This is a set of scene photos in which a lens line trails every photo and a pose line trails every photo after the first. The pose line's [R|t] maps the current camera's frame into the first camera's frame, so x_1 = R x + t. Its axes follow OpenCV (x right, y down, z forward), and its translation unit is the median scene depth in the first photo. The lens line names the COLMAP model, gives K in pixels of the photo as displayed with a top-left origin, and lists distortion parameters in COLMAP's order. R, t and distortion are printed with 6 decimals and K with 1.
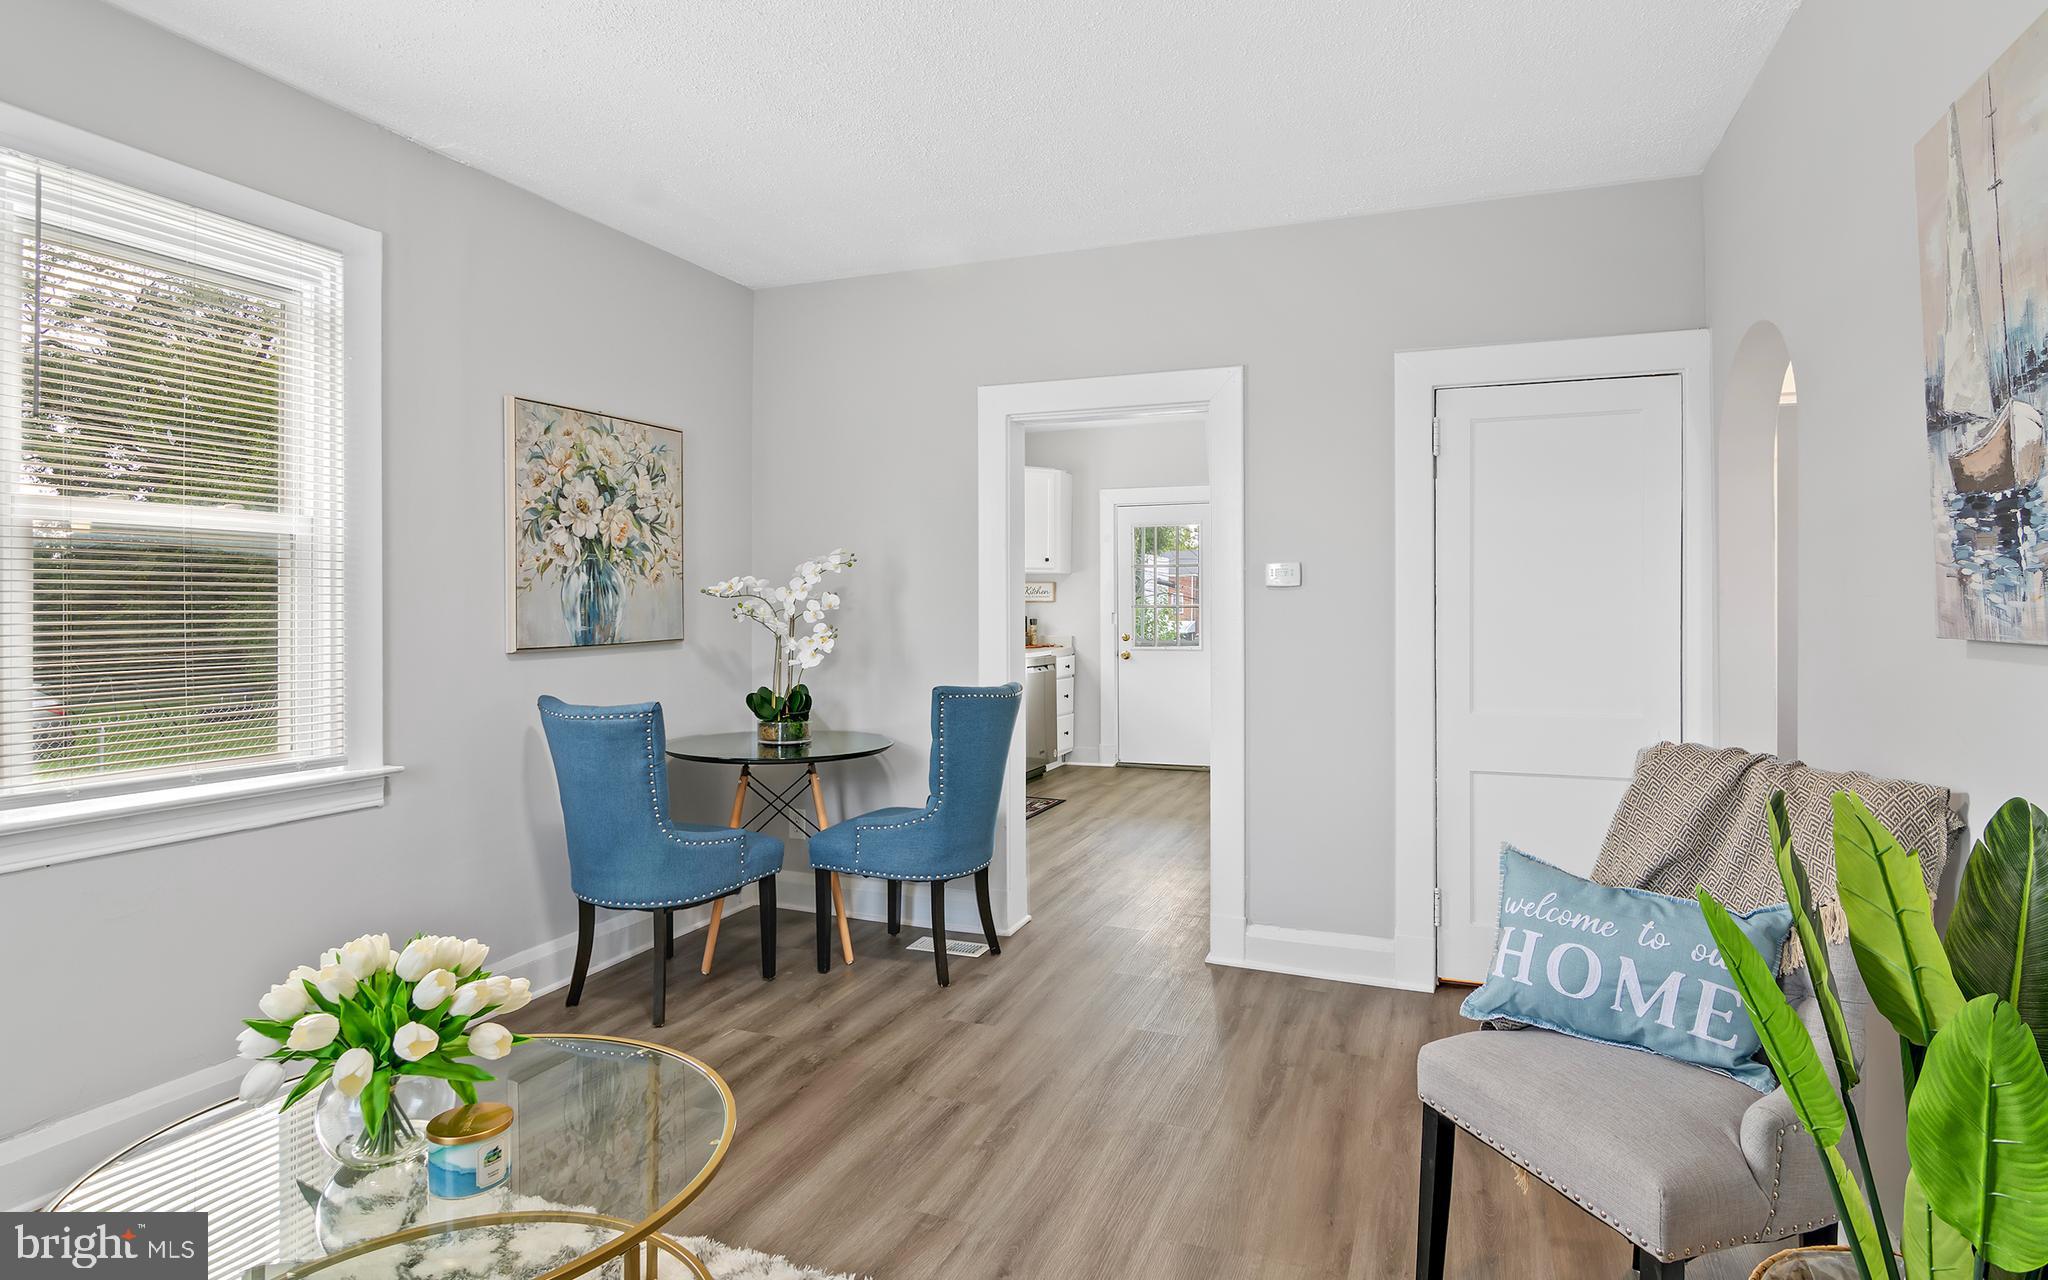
lens RADIAL K [[1101.6, 0, 1024.0], [0, 1101.6, 640.0], [0, 0, 1]] dist [0.001003, 0.000185]
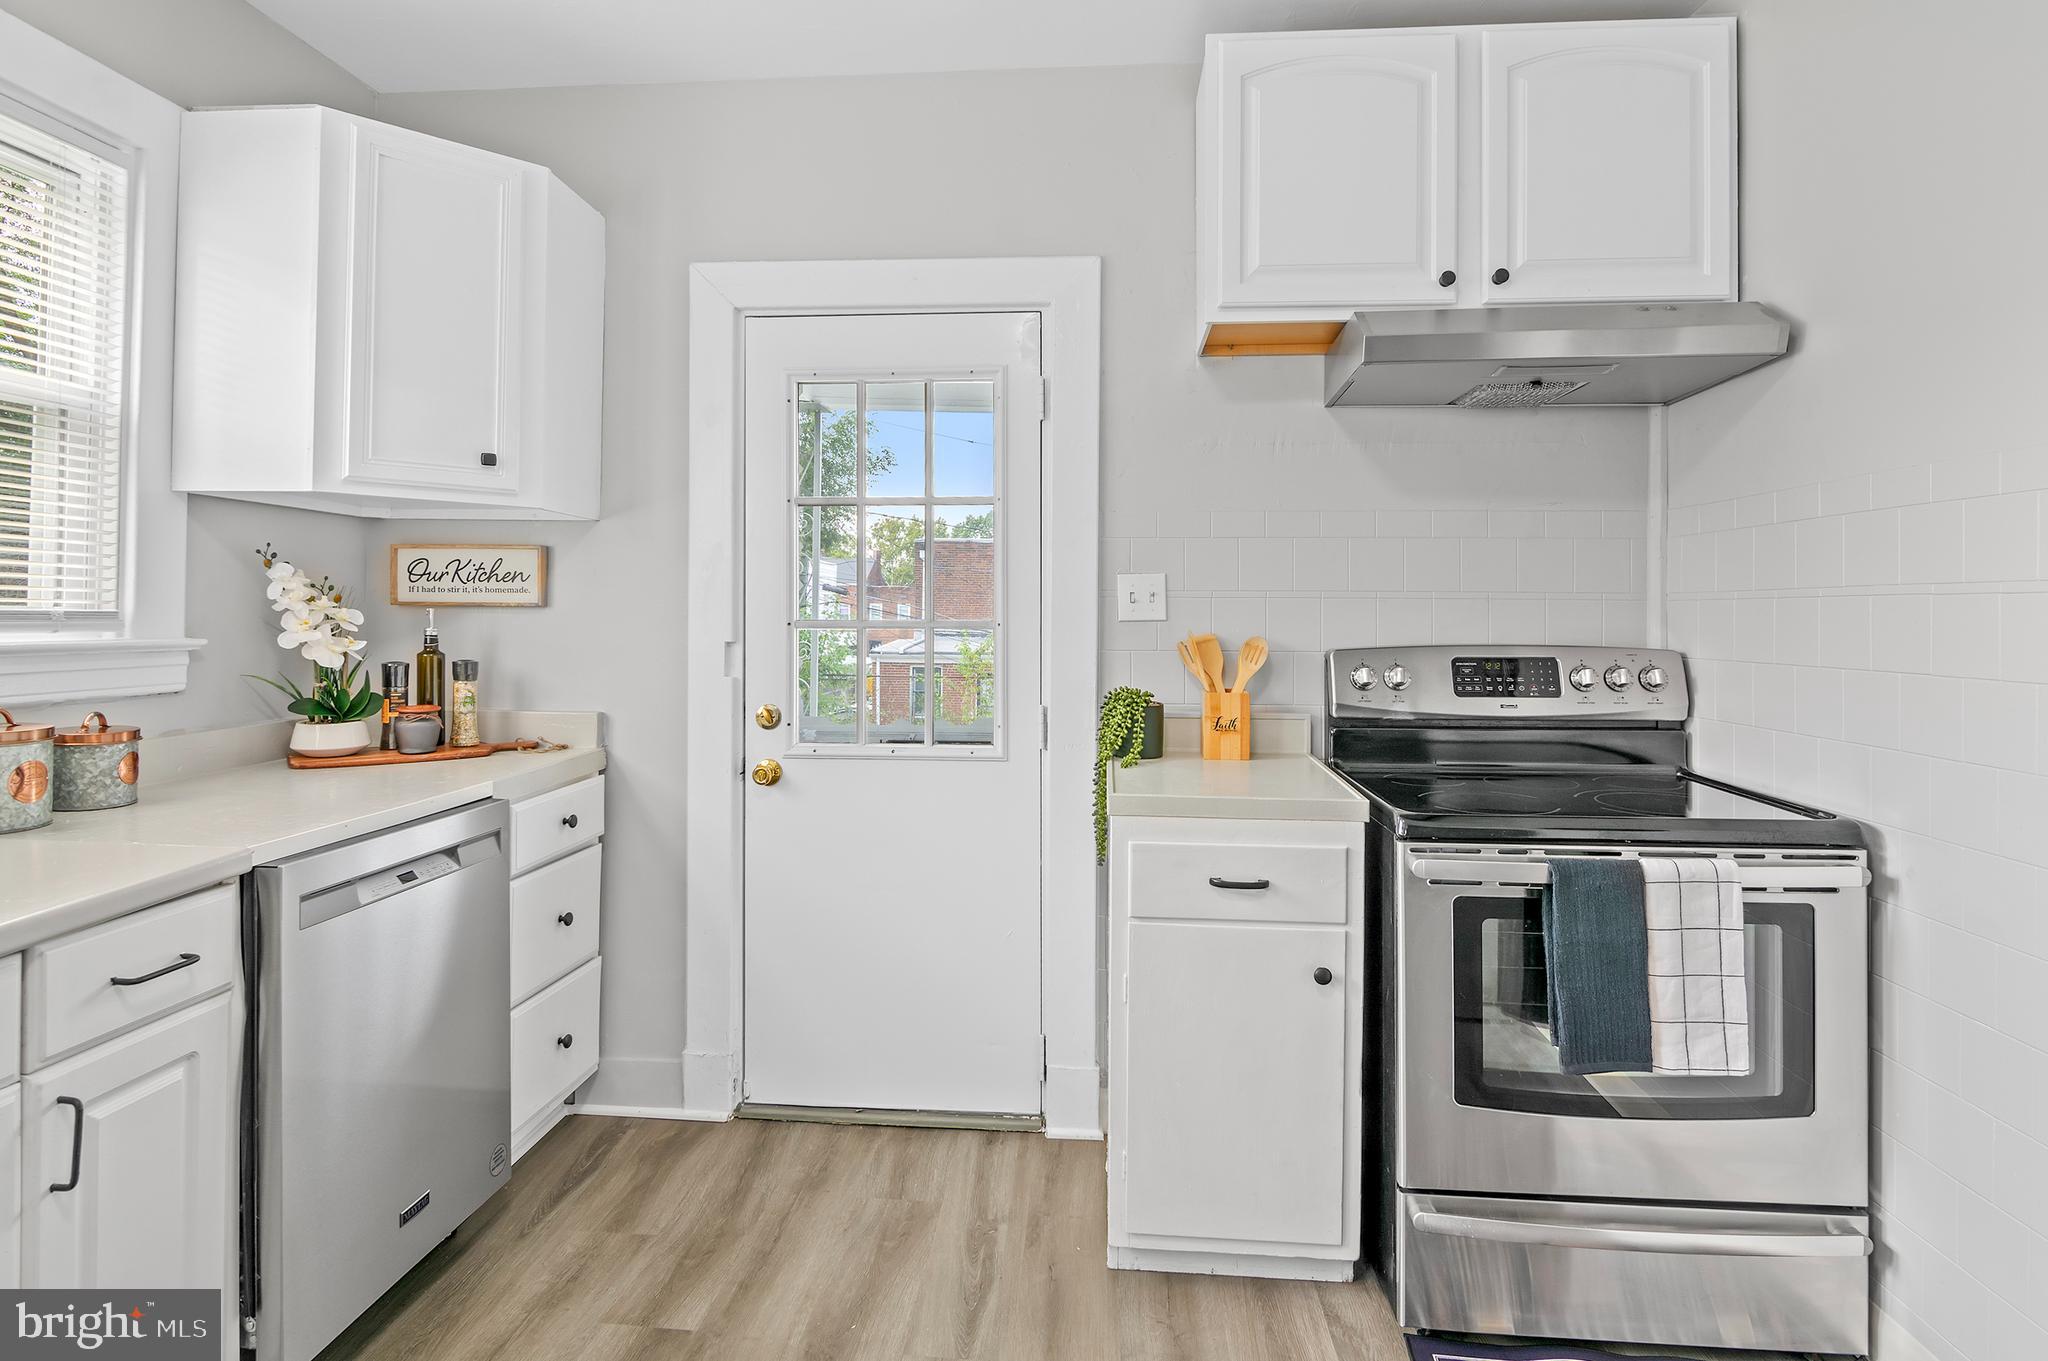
lens RADIAL K [[1074.3, 0, 1014.9], [0, 1074.3, 601.3], [0, 0, 1]] dist [-0.004492, -0.001156]
pose [[0.955551, 0.012770, 0.294550, 0.150470], [-0.000064, 0.999071, -0.043105, -0.051252], [-0.294827, 0.041170, 0.954663, 1.491751]]
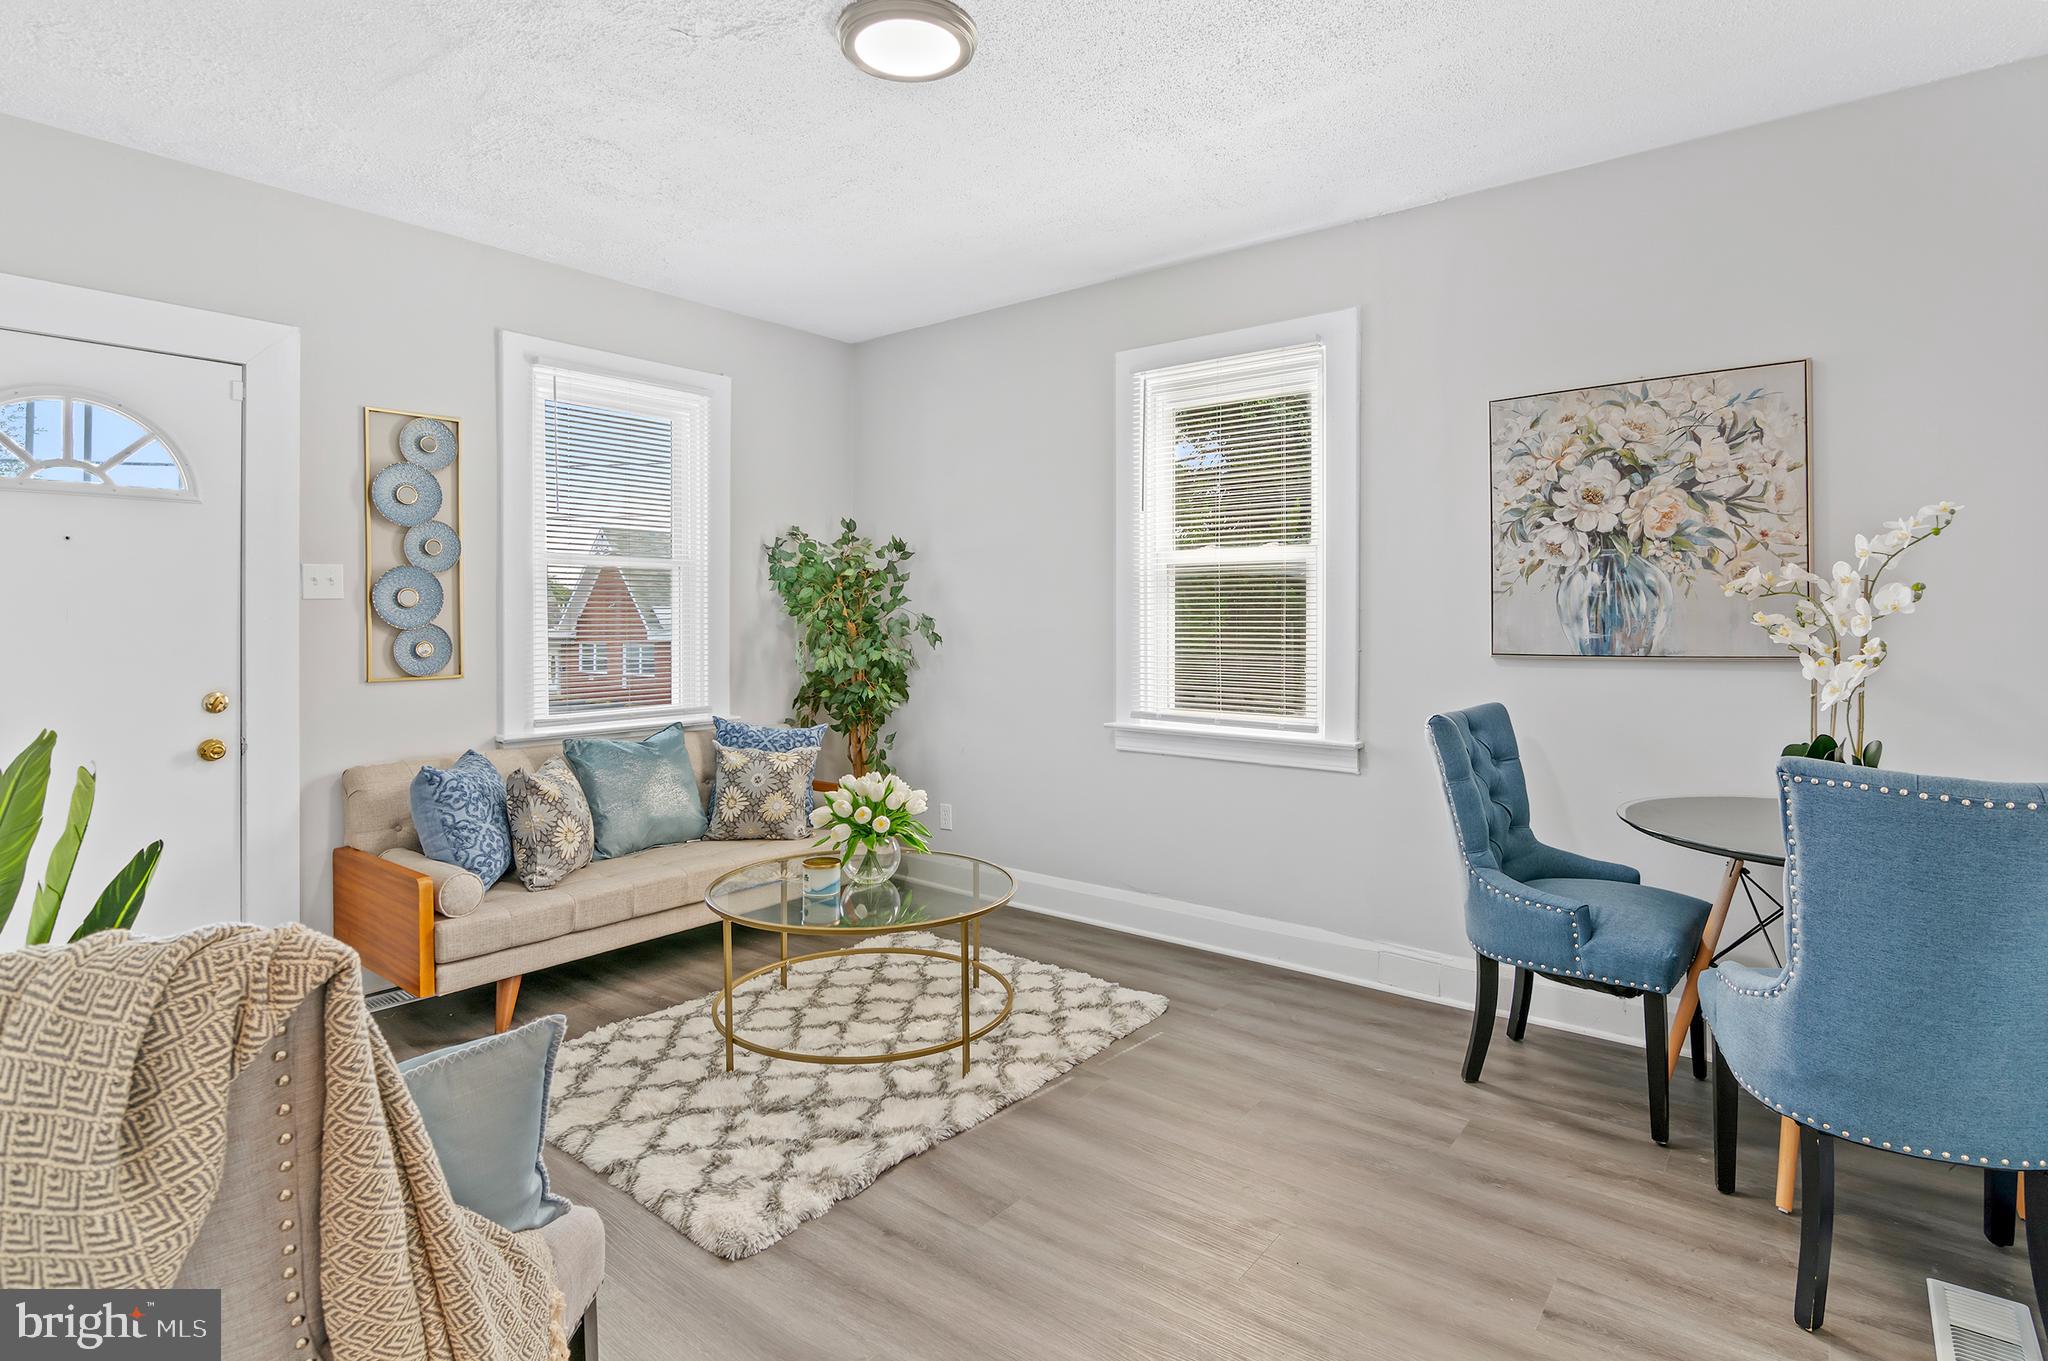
lens RADIAL K [[1019.4, 0, 1029.2], [0, 1019.4, 611.4], [0, 0, 1]] dist [0.000452, -0.000428]
pose [[-0.284711, -0.003290, -0.958608, 0.495685], [-0.029447, 0.999552, 0.005315, -0.021077], [0.958161, 0.029741, -0.284680, 0.797670]]
